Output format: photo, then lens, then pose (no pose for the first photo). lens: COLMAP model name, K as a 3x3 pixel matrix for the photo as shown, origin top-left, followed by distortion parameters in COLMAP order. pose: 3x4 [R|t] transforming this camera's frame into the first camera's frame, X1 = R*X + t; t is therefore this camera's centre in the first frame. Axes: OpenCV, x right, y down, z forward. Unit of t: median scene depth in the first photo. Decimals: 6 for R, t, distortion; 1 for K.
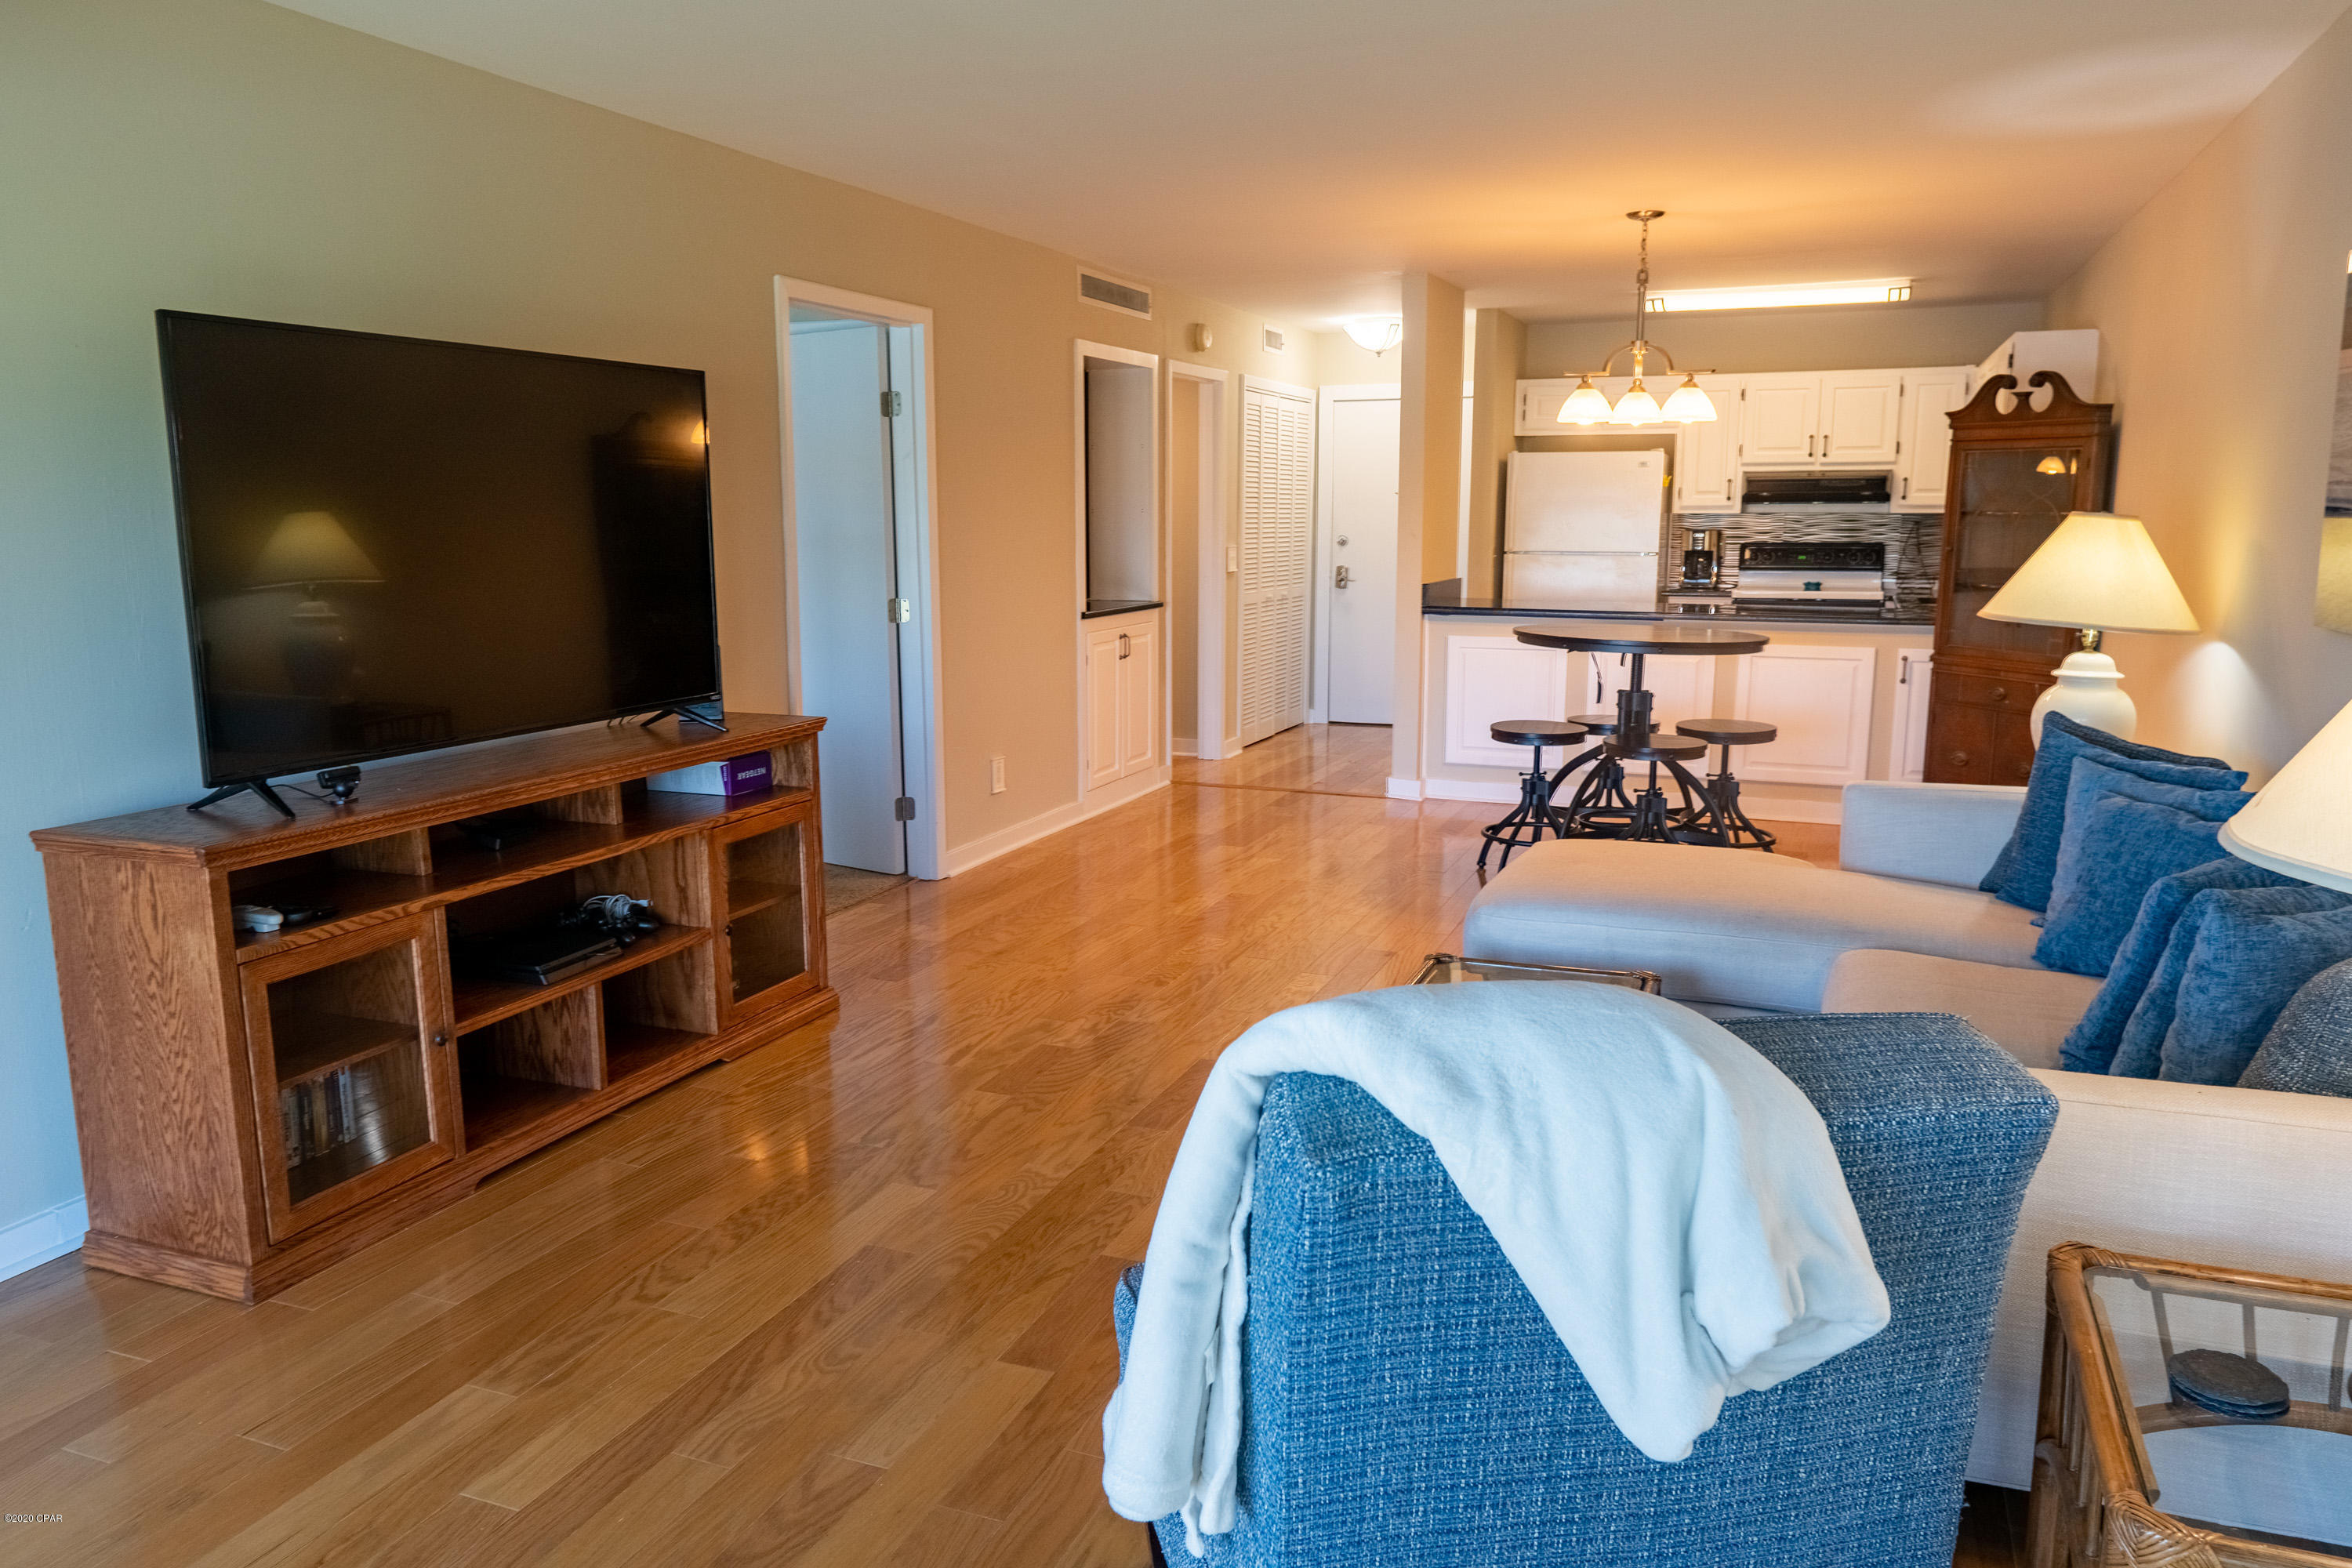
lens RADIAL K [[1628.0, 0, 1171.1], [0, 1628.0, 788.2], [0, 0, 1]] dist [-0.004704, -0.002087]
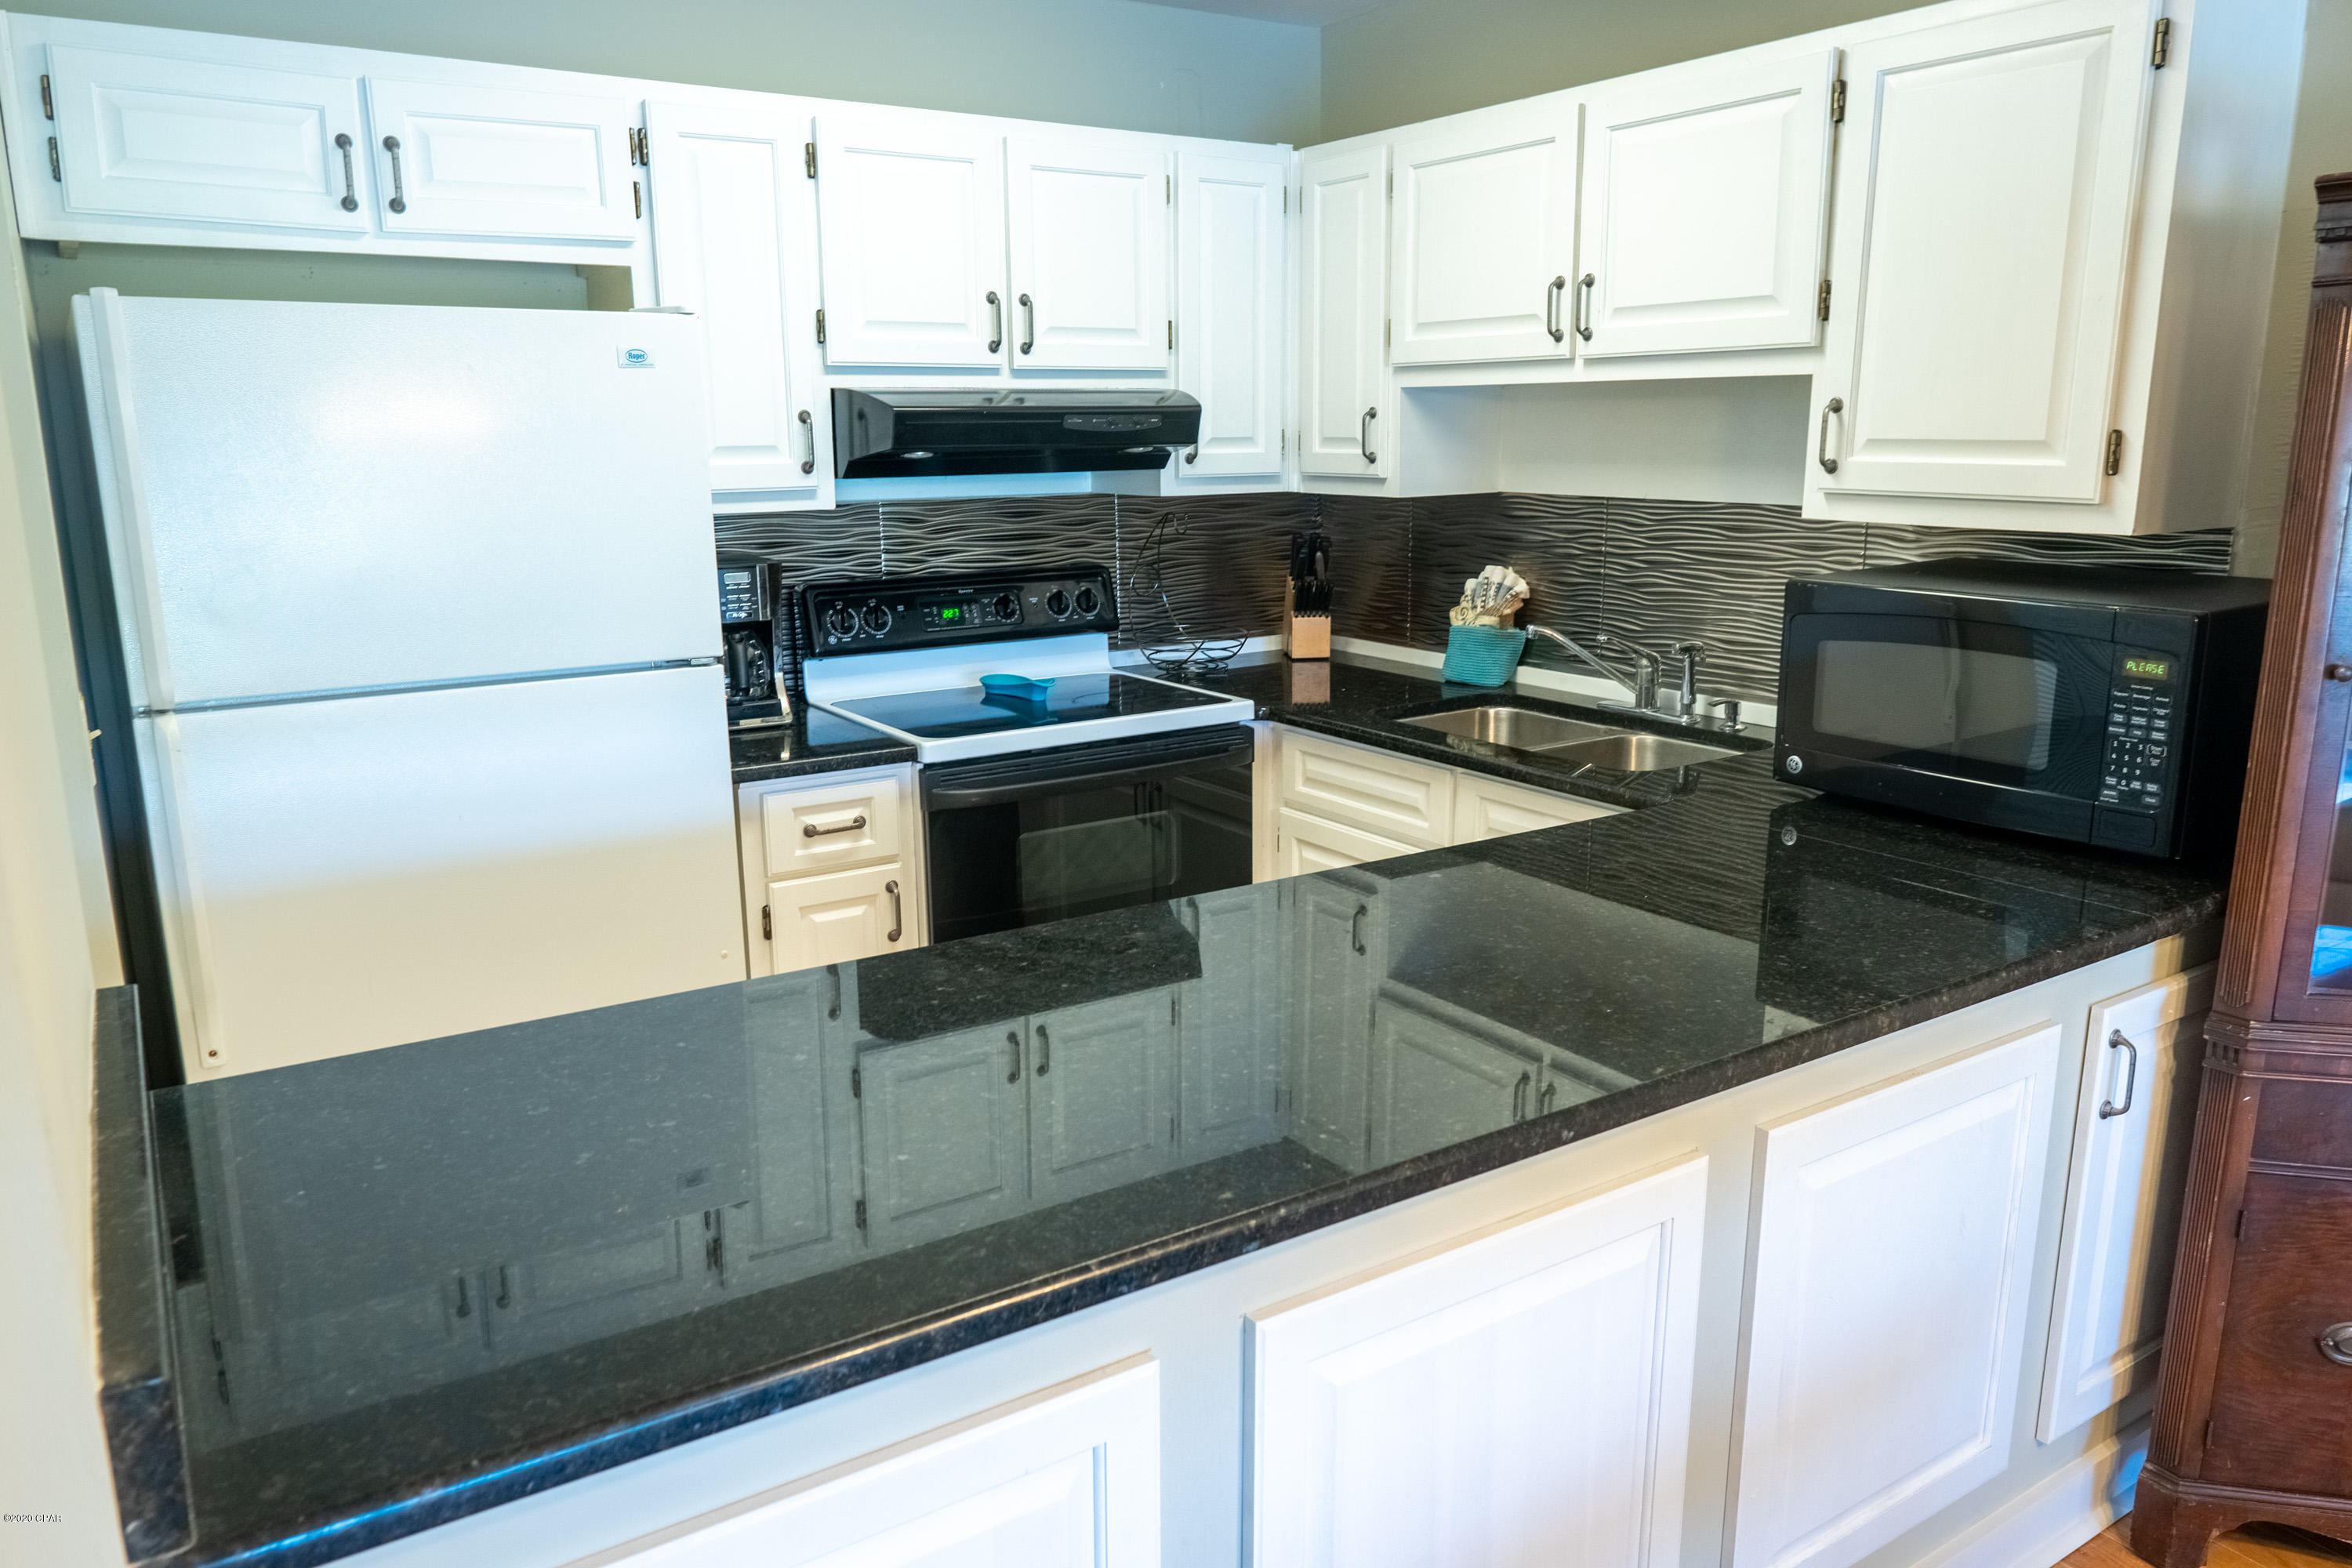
lens RADIAL K [[1628.0, 0, 1170.6], [0, 1628.0, 785.0], [0, 0, 1]] dist [-0.004704, -0.002087]
pose [[0.566355, -0.178529, 0.804593, 0.137478], [0.147771, 0.982433, 0.113973, -0.198892], [-0.810805, 0.054346, 0.582787, 1.050857]]
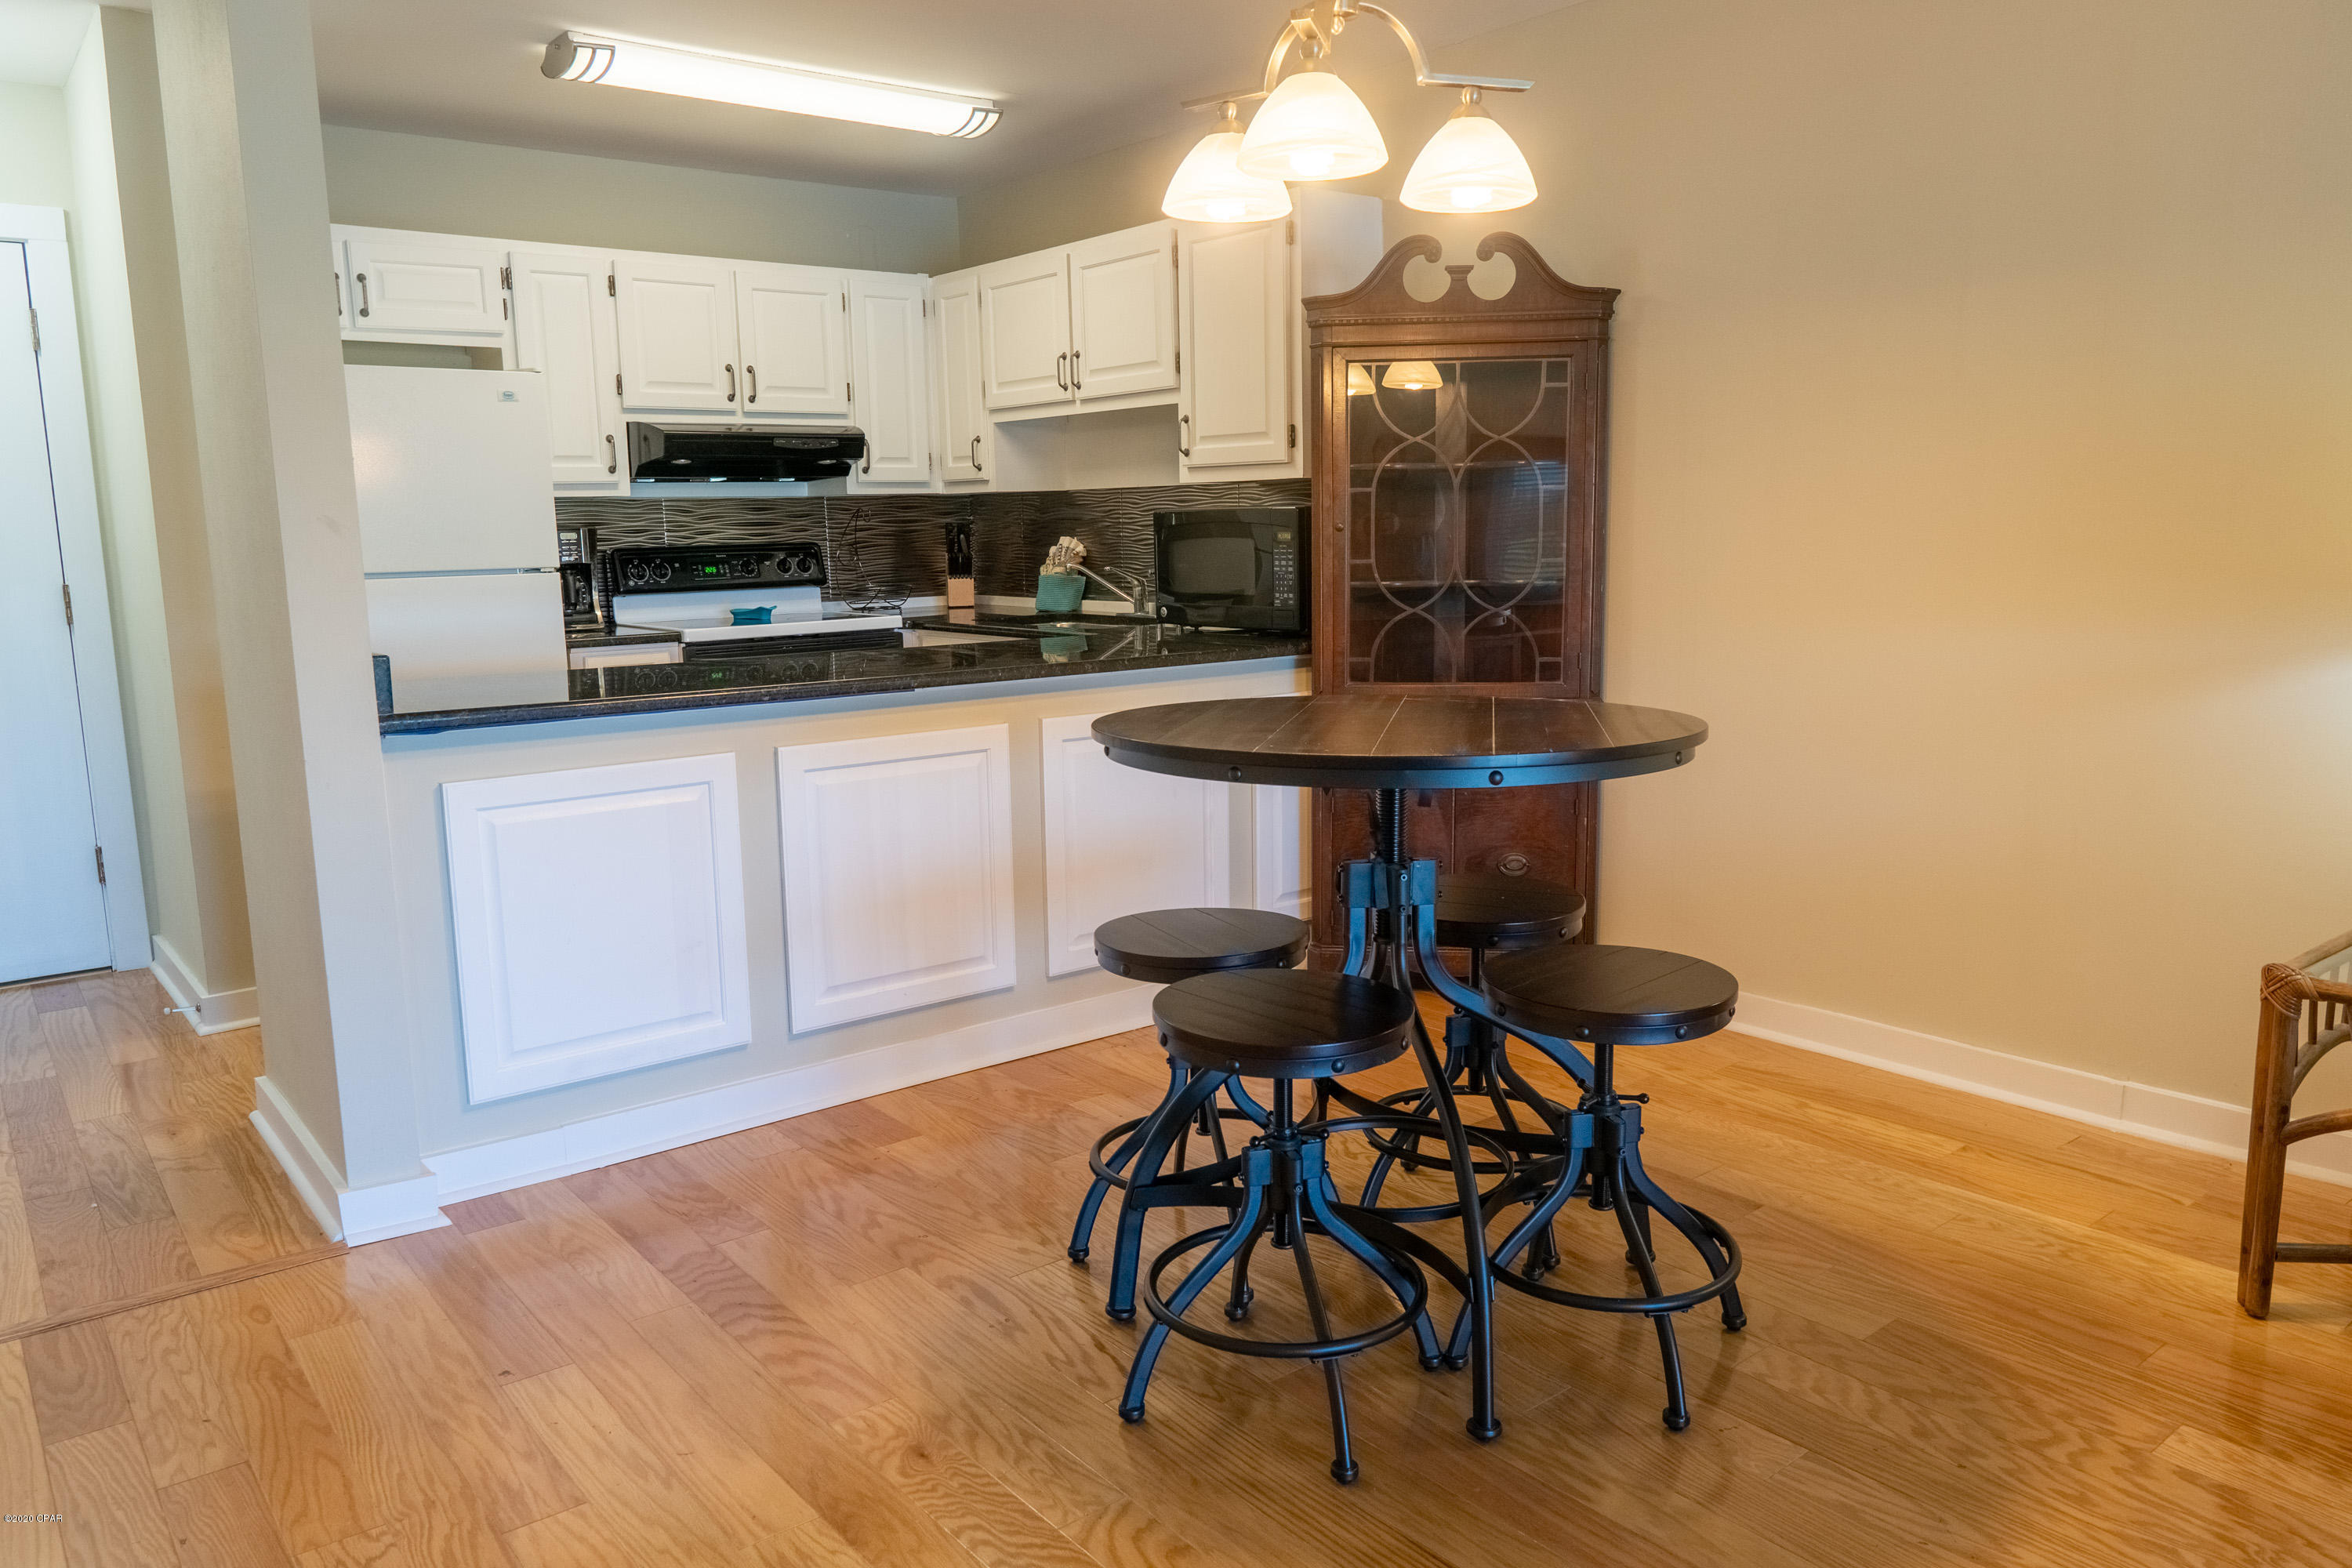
lens RADIAL K [[1628.0, 0, 1165.8], [0, 1628.0, 781.5], [0, 0, 1]] dist [-0.004704, -0.002087]
pose [[0.489844, -0.143603, 0.859902, -0.089607], [0.167790, 0.983430, 0.068650, -0.111531], [-0.855511, 0.110655, 0.505823, 0.799424]]
